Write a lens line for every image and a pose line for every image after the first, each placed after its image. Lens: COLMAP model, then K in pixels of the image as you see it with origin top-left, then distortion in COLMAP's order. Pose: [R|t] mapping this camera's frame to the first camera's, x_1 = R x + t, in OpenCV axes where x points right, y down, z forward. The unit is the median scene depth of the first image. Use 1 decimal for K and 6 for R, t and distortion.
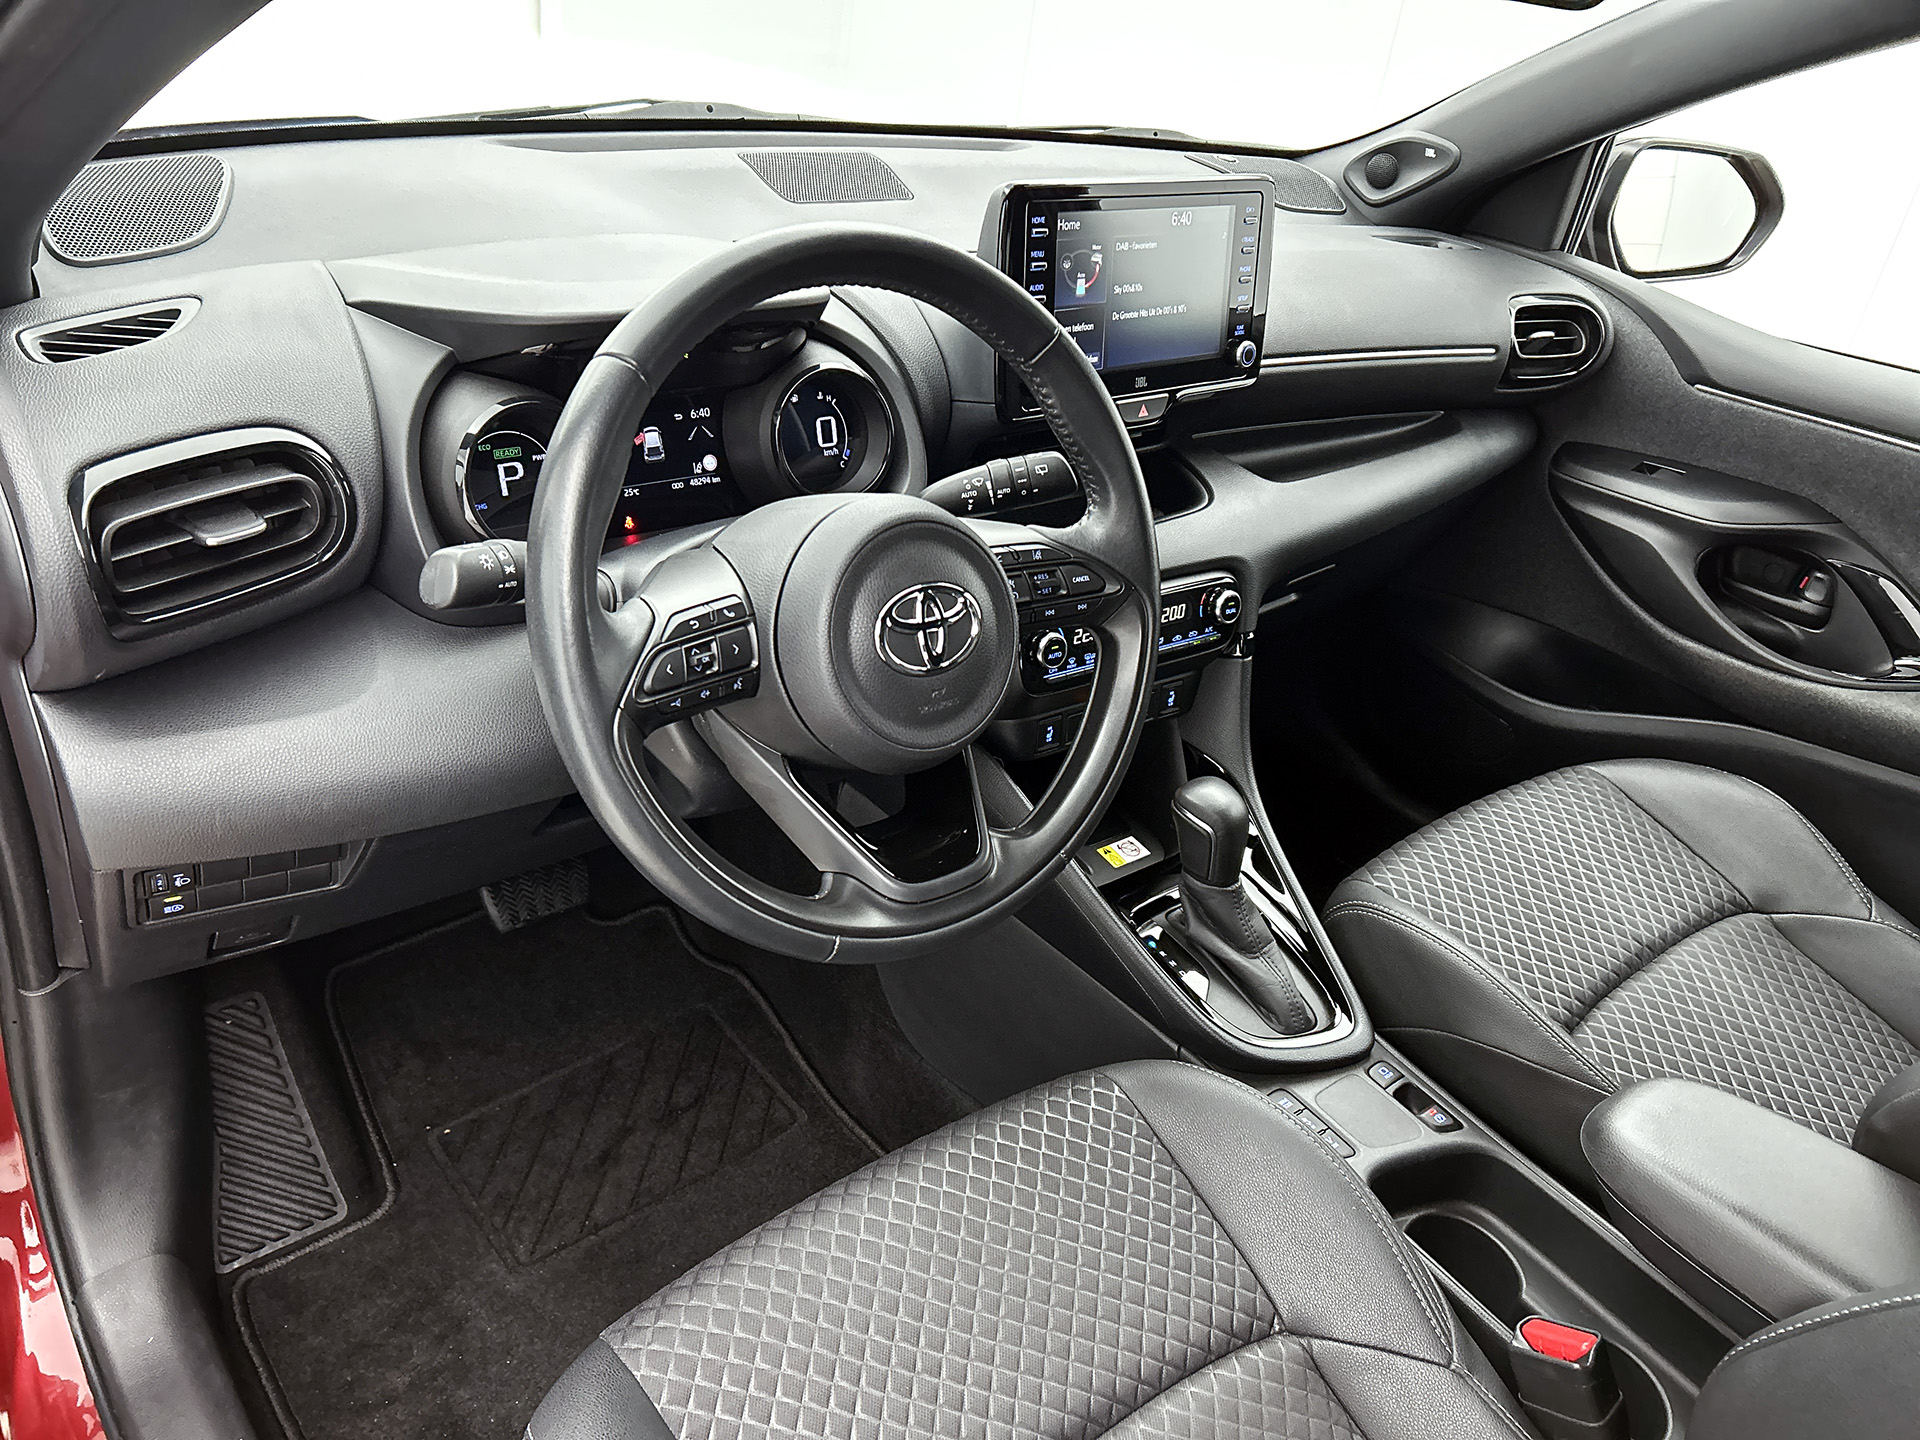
lens RADIAL K [[1466.1, 0, 973.2], [0, 1466.1, 722.6], [0, 0, 1]] dist [0.057001, -0.003895]
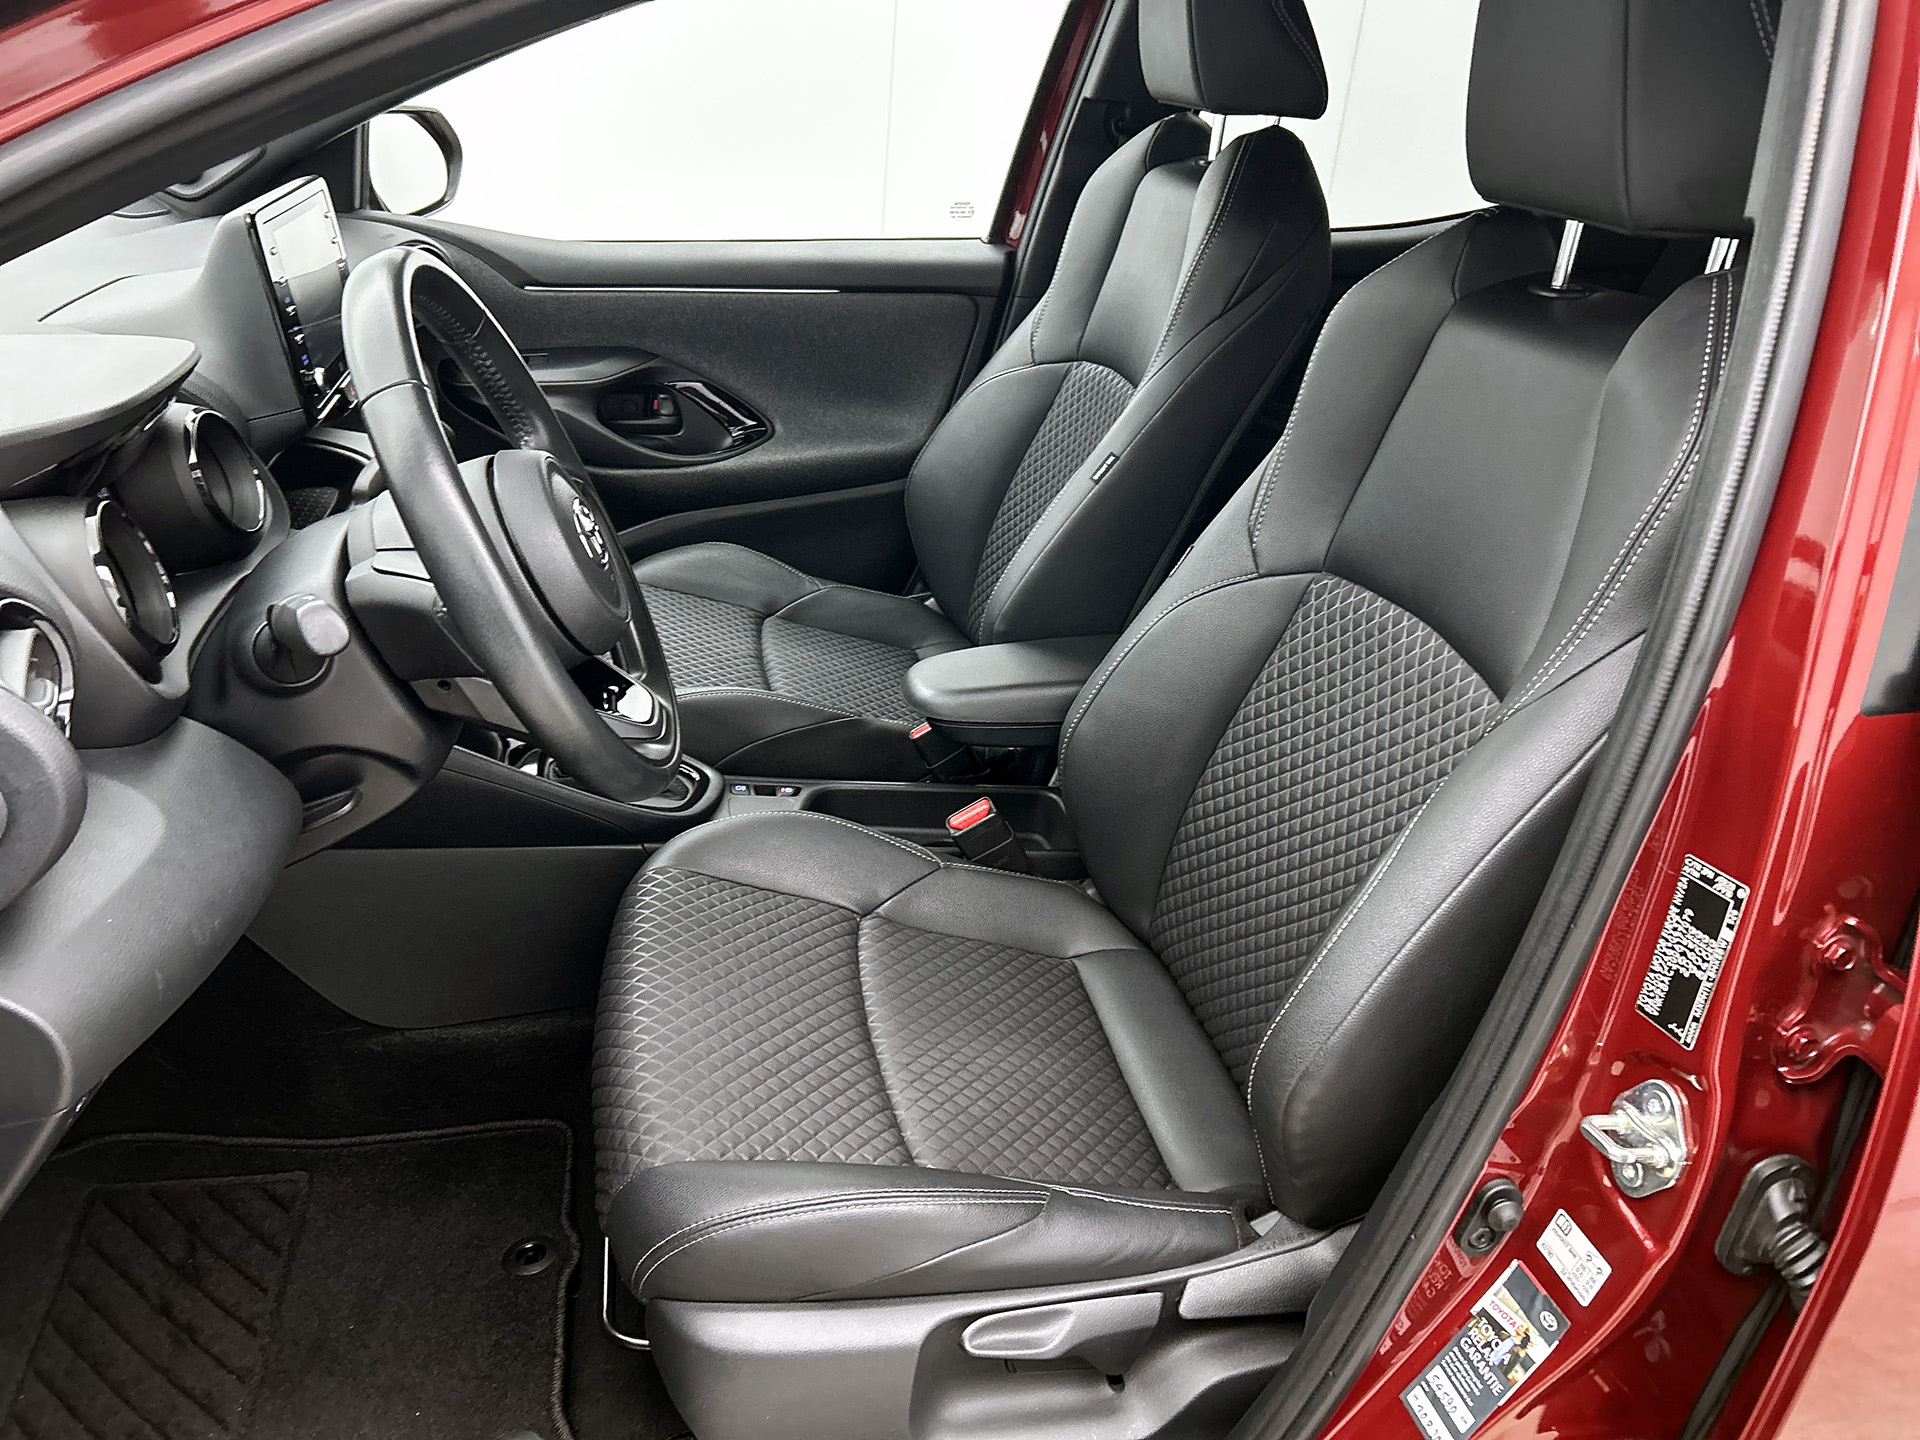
lens RADIAL K [[1450.2, 0, 952.7], [0, 1450.2, 736.7], [0, 0, 1]] dist [0.067180, -0.002872]
pose [[0.501727, -0.462970, 0.730704, -0.590971], [0.431764, 0.866002, 0.252229, -0.063895], [-0.749566, 0.188942, 0.634391, -0.029743]]
